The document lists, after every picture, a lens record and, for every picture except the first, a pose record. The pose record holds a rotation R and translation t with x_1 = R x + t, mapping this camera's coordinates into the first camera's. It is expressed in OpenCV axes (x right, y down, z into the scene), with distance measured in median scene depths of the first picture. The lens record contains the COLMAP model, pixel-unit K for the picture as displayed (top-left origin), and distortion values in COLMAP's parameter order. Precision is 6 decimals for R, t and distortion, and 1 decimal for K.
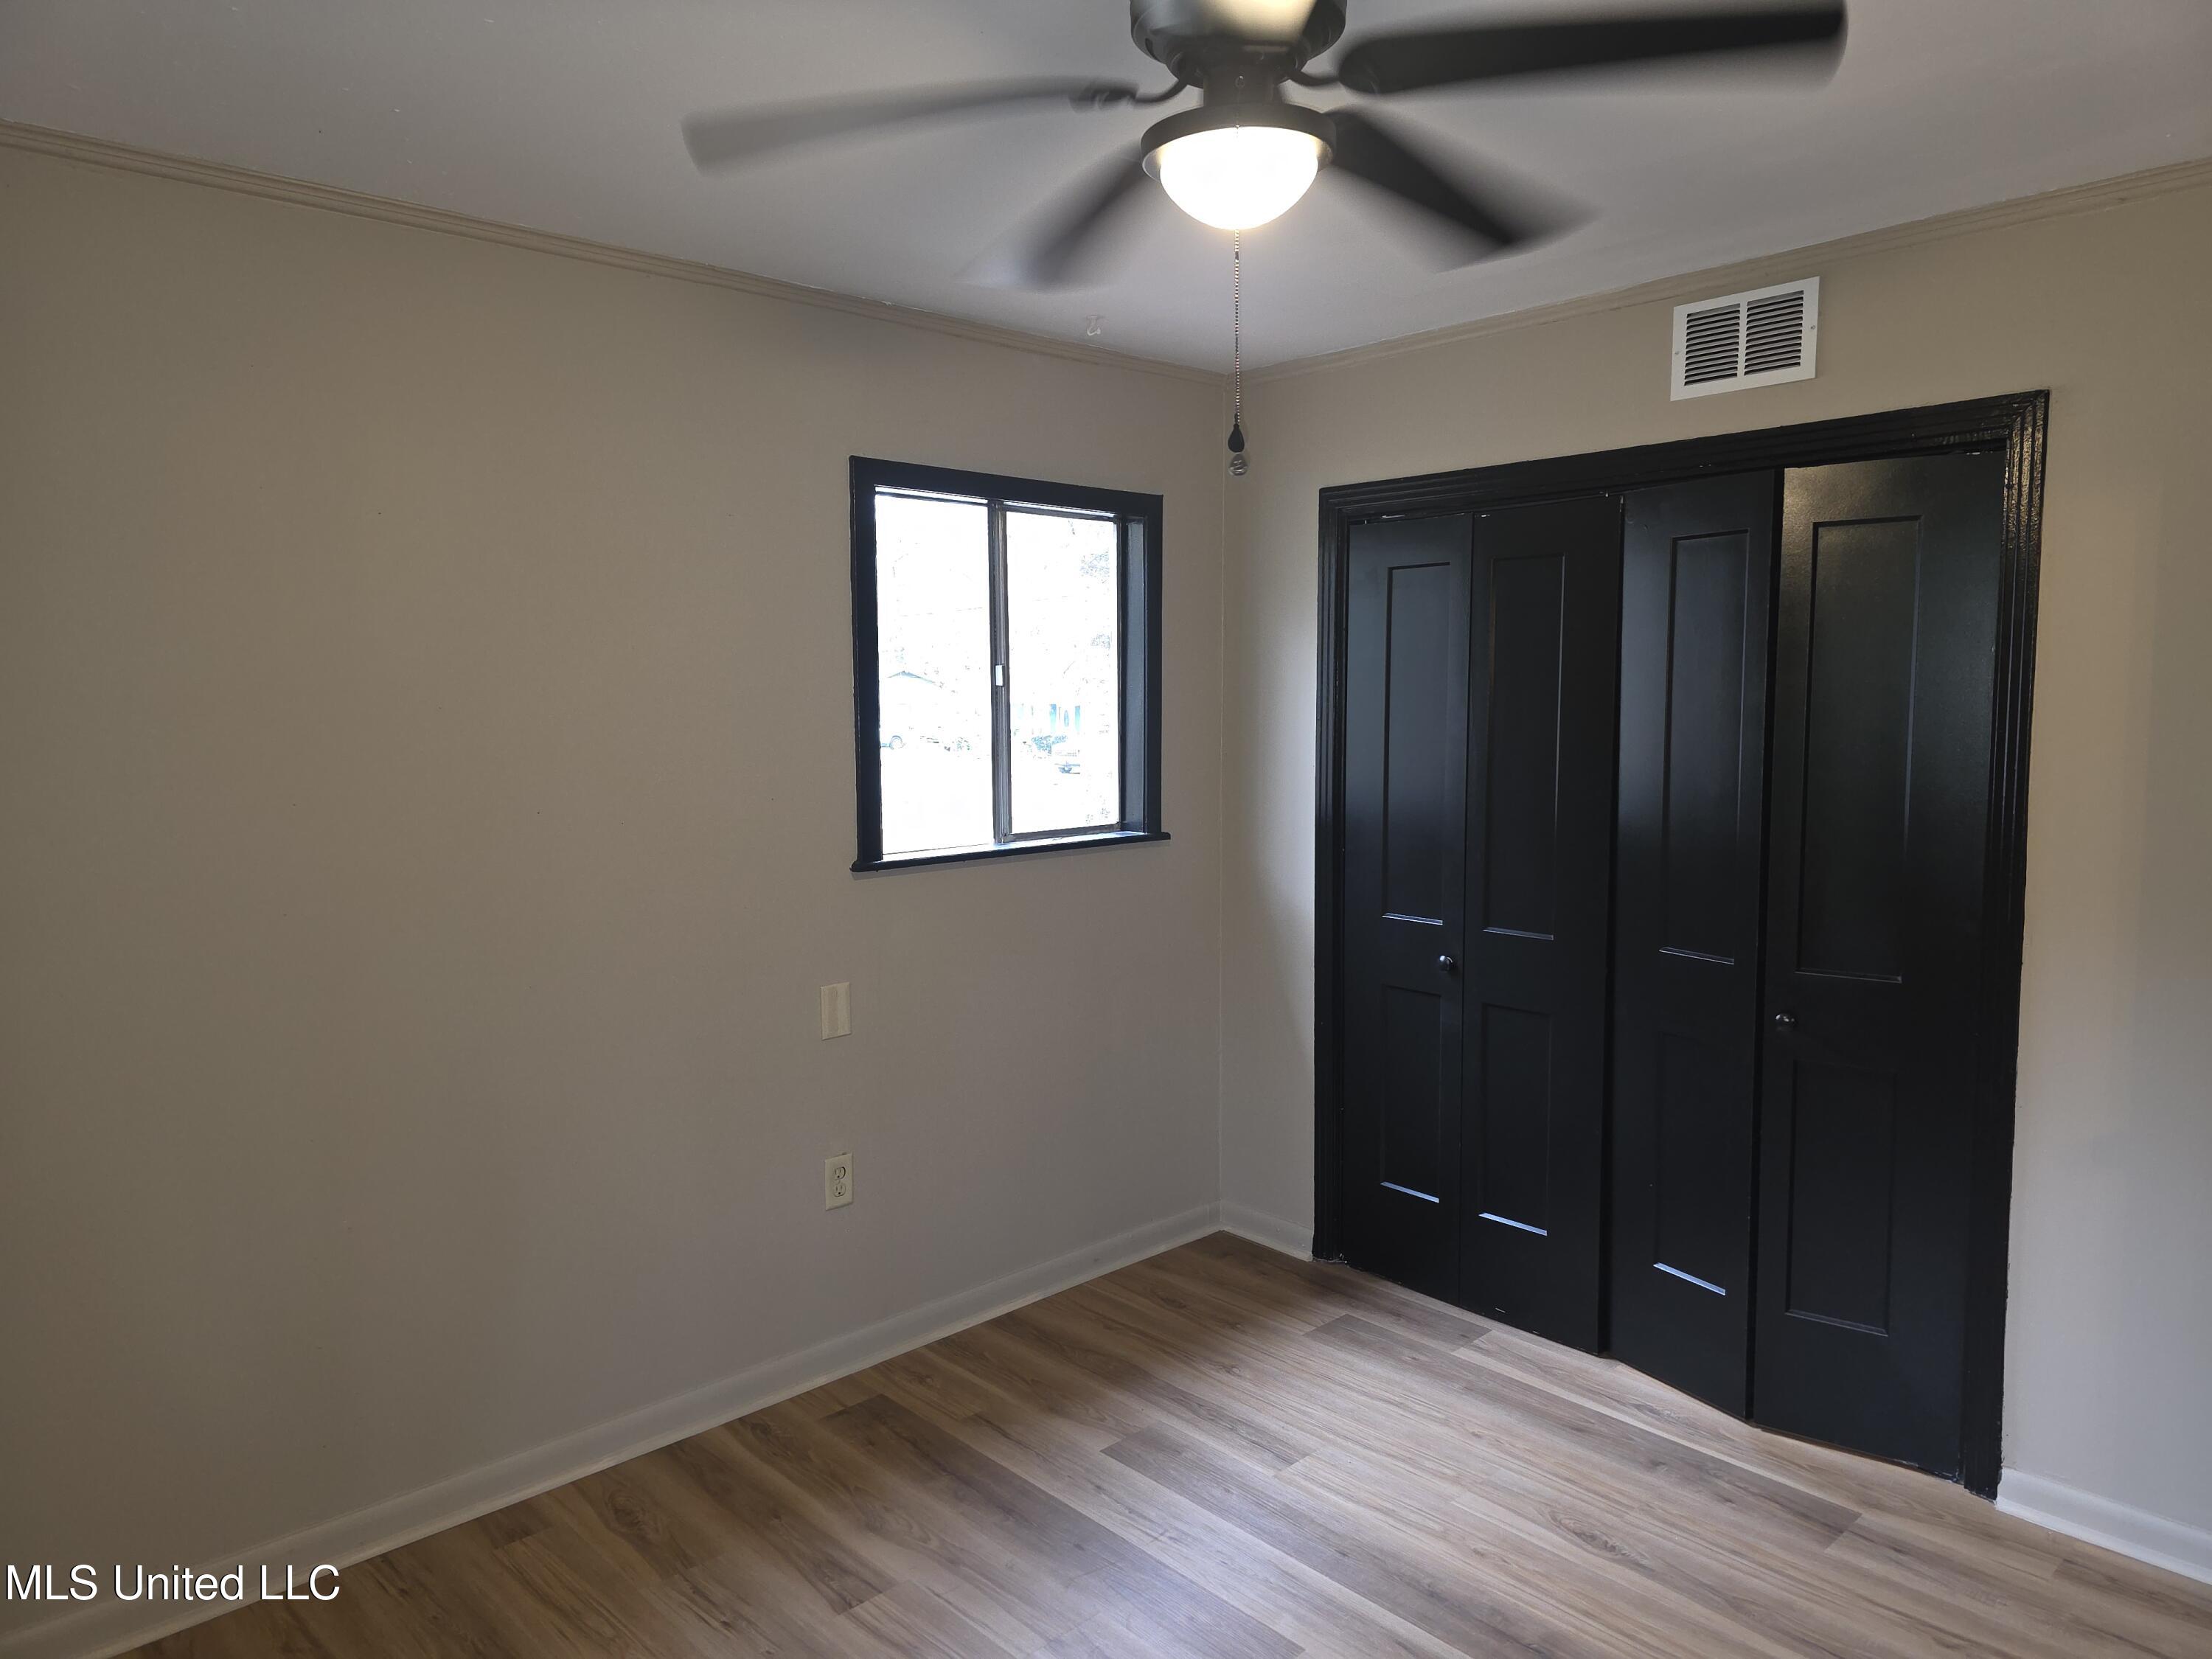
lens RADIAL K [[1468.2, 0, 1104.6], [0, 1468.2, 807.5], [0, 0, 1]] dist [0.053297, -0.002093]
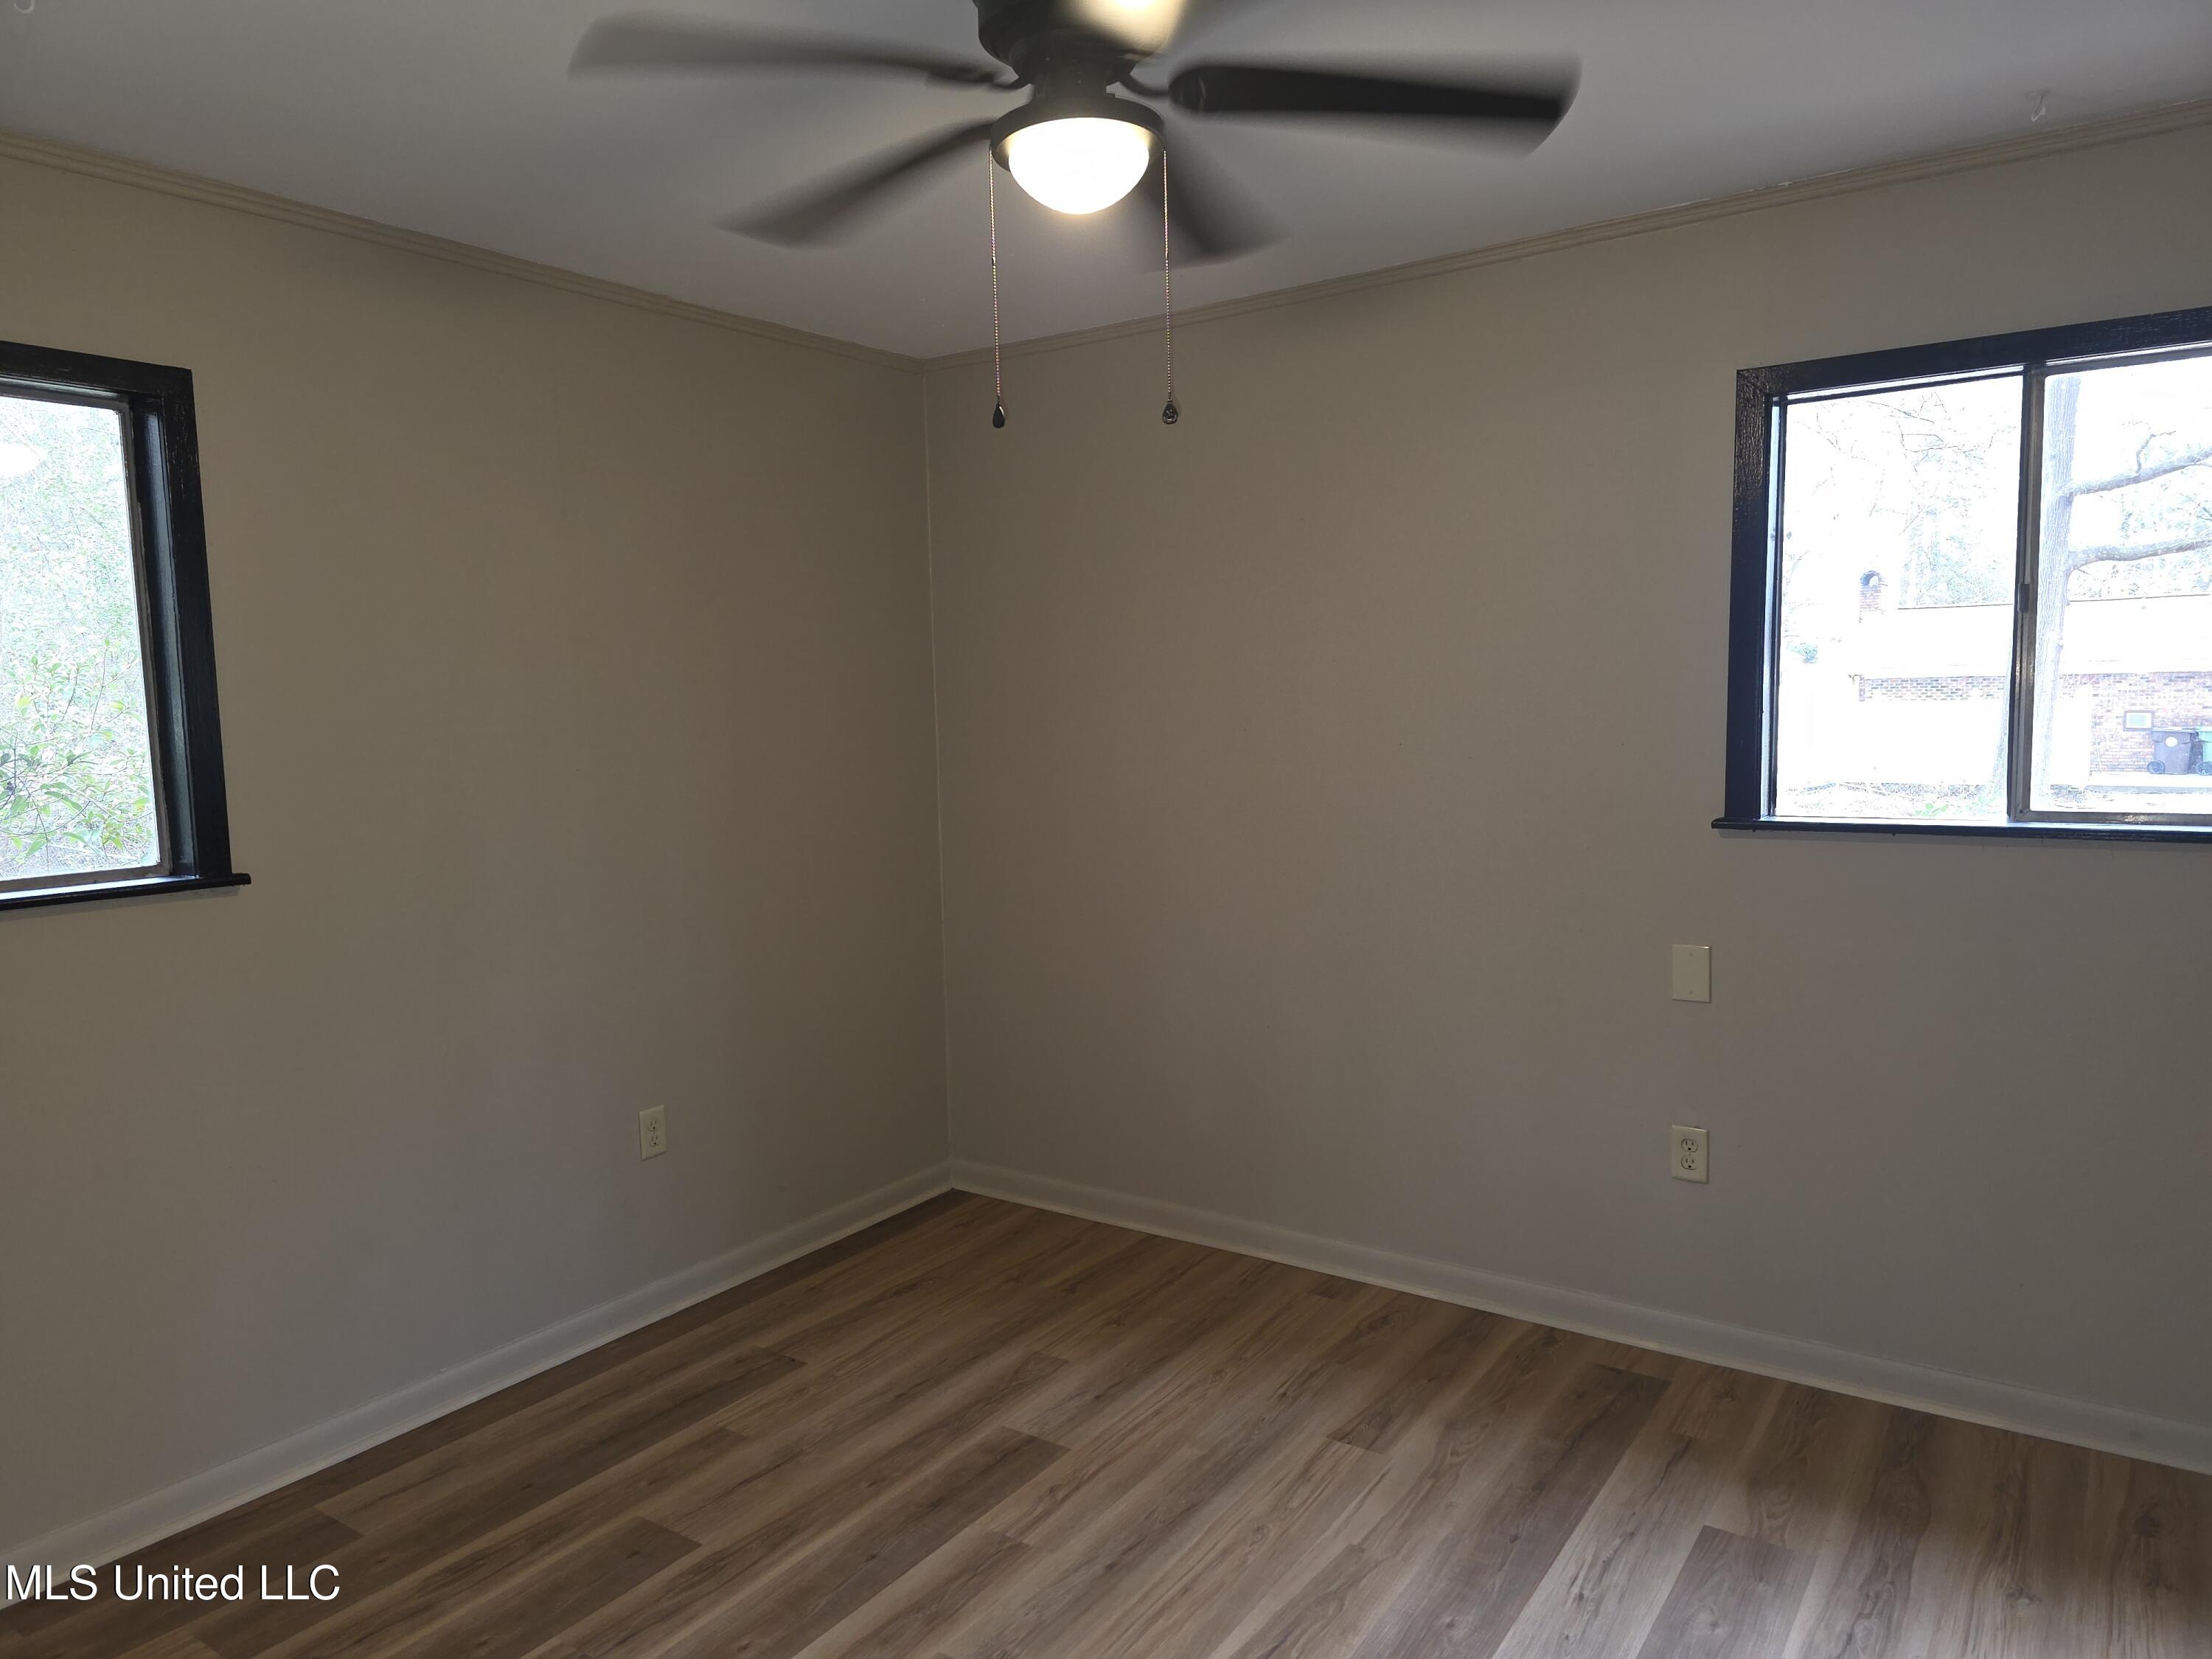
lens RADIAL K [[1486.4, 0, 1106.0], [0, 1486.4, 829.5], [0, 0, 1]] dist [0.009471, -0.000562]
pose [[0.205263, 0.089341, -0.974621, 0.670048], [-0.053992, 0.995342, 0.079869, -0.009420], [0.977216, 0.036227, 0.209130, 0.440598]]
